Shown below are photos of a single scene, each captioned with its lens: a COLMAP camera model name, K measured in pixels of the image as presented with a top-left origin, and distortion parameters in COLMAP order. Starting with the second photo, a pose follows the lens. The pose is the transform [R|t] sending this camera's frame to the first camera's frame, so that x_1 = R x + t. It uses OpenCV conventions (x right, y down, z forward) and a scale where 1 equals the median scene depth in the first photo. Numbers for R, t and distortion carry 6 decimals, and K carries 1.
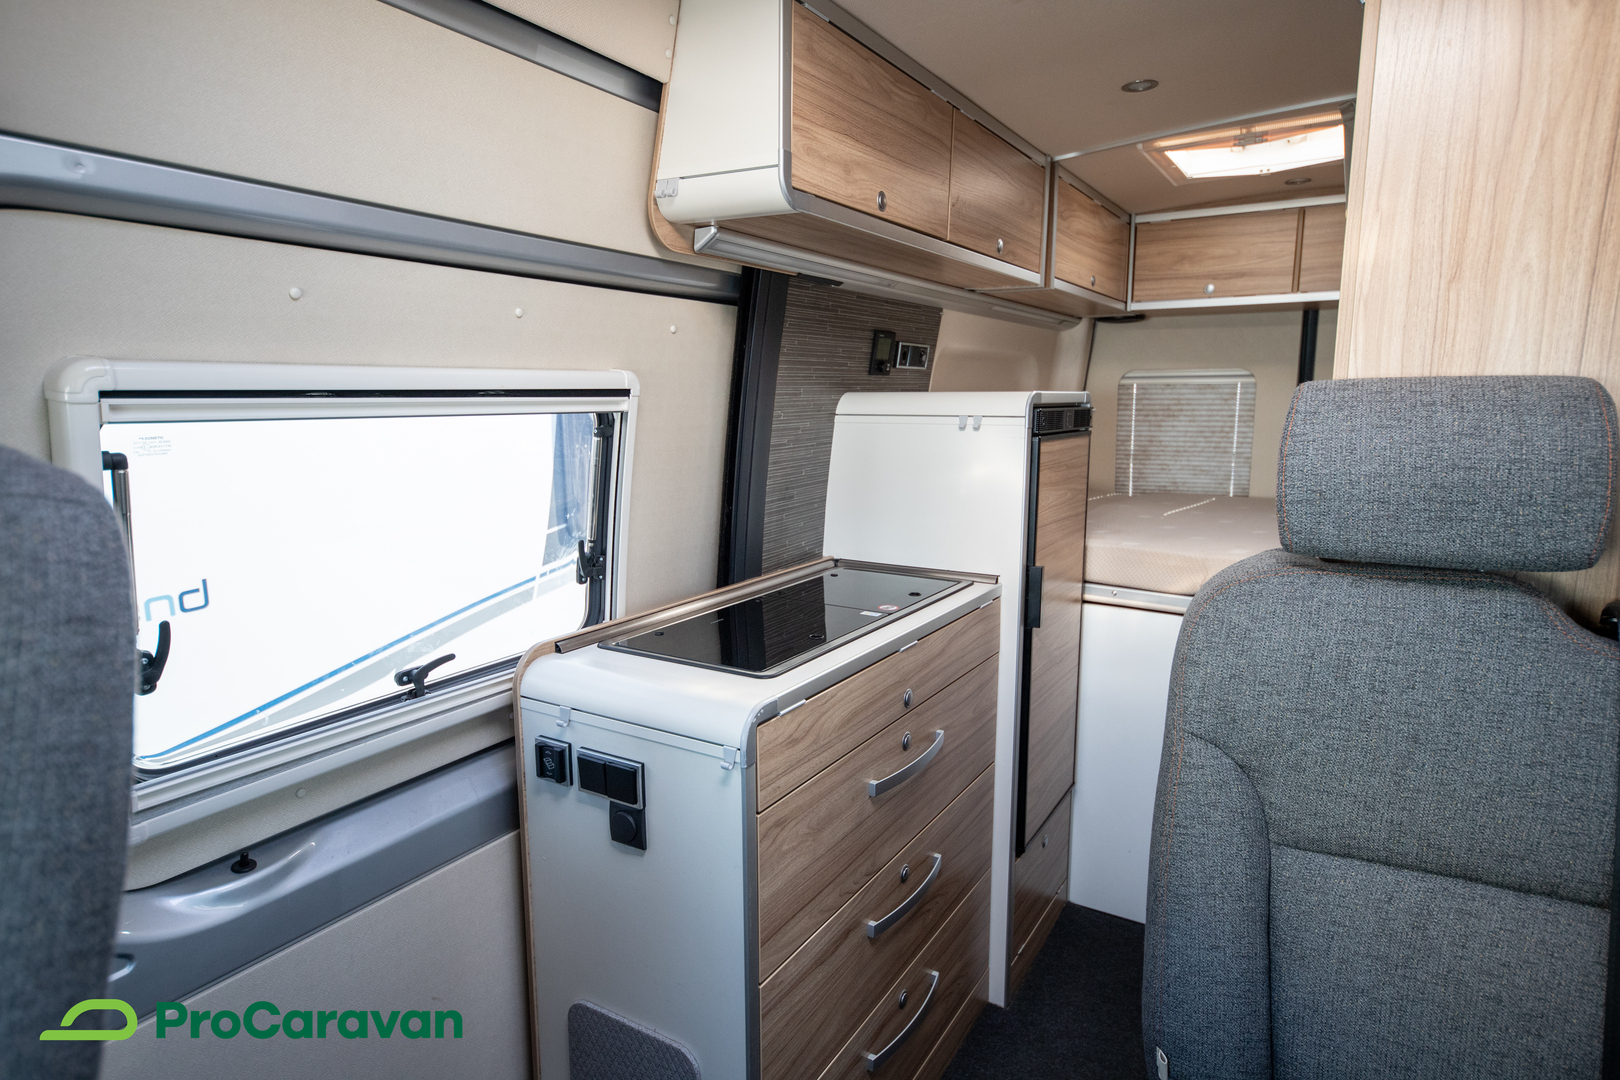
lens RADIAL K [[915.3, 0, 810.0], [0, 915.3, 540.0], [0, 0, 1]] dist [-0.002979, -0.000226]
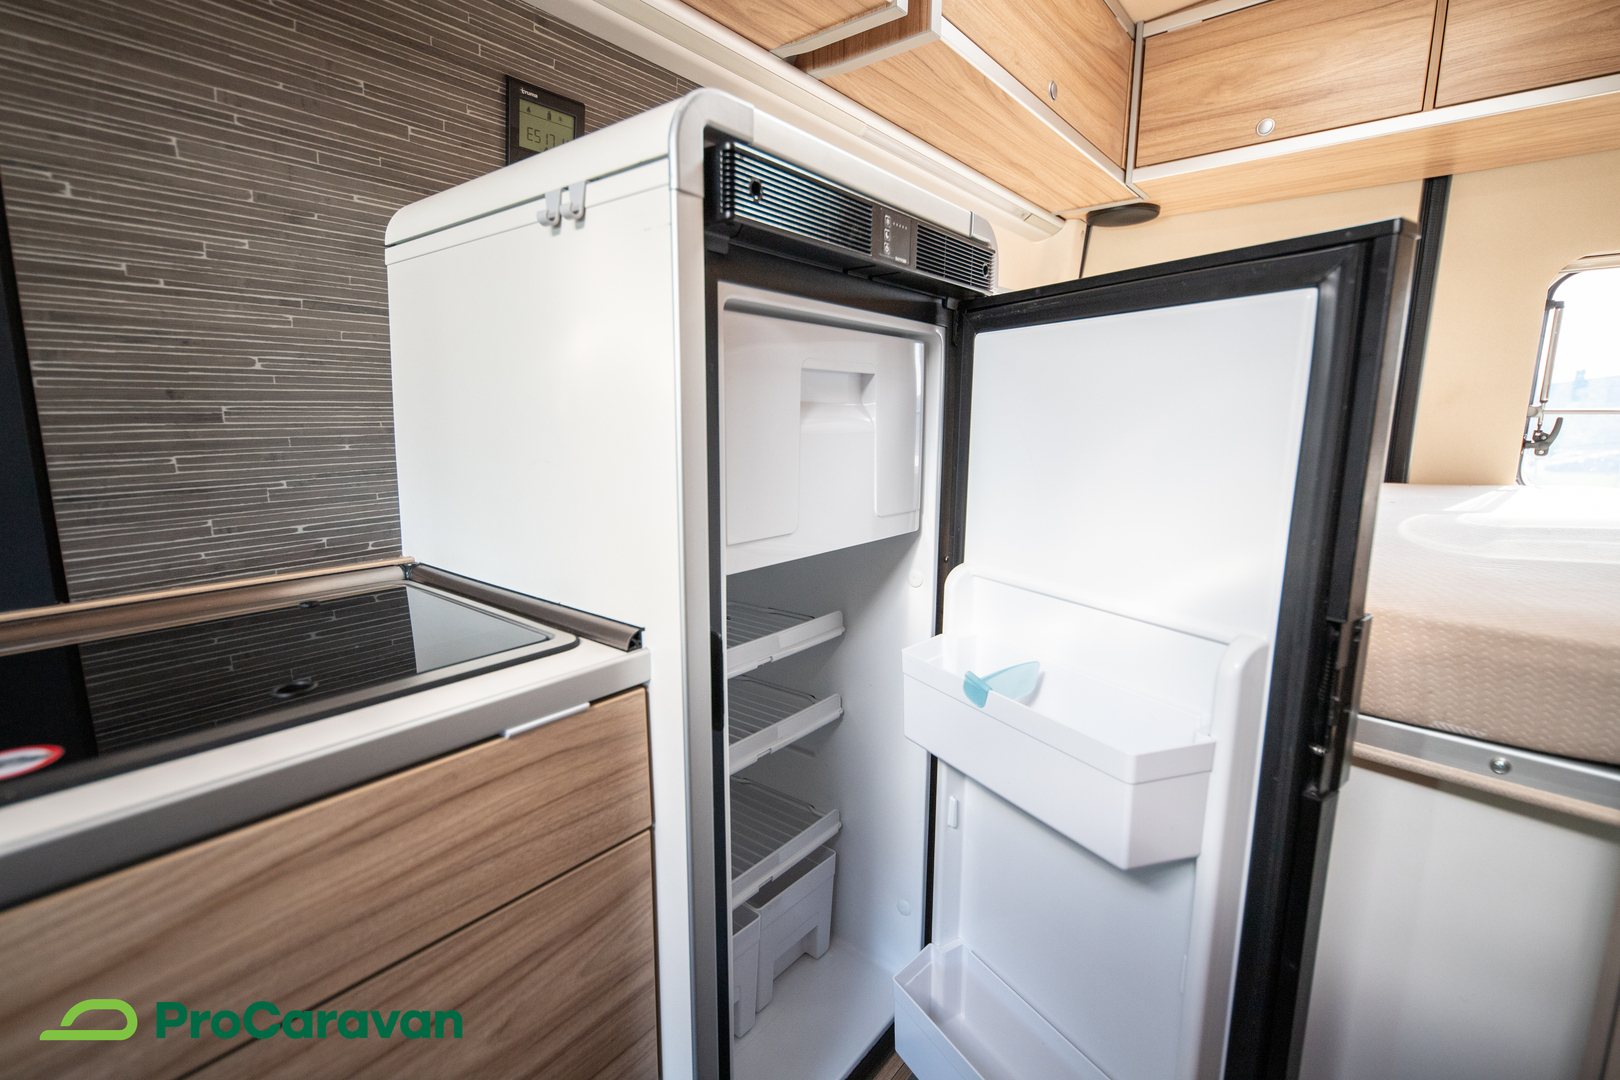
lens RADIAL K [[728.7, 0, 810.0], [0, 728.7, 540.0], [0, 0, 1]] dist [0.002337, 0.000102]
pose [[0.991586, 0.027675, -0.126454, 0.247968], [-0.025591, 0.999509, 0.018076, -0.002925], [0.126892, -0.014688, 0.991808, 0.575139]]
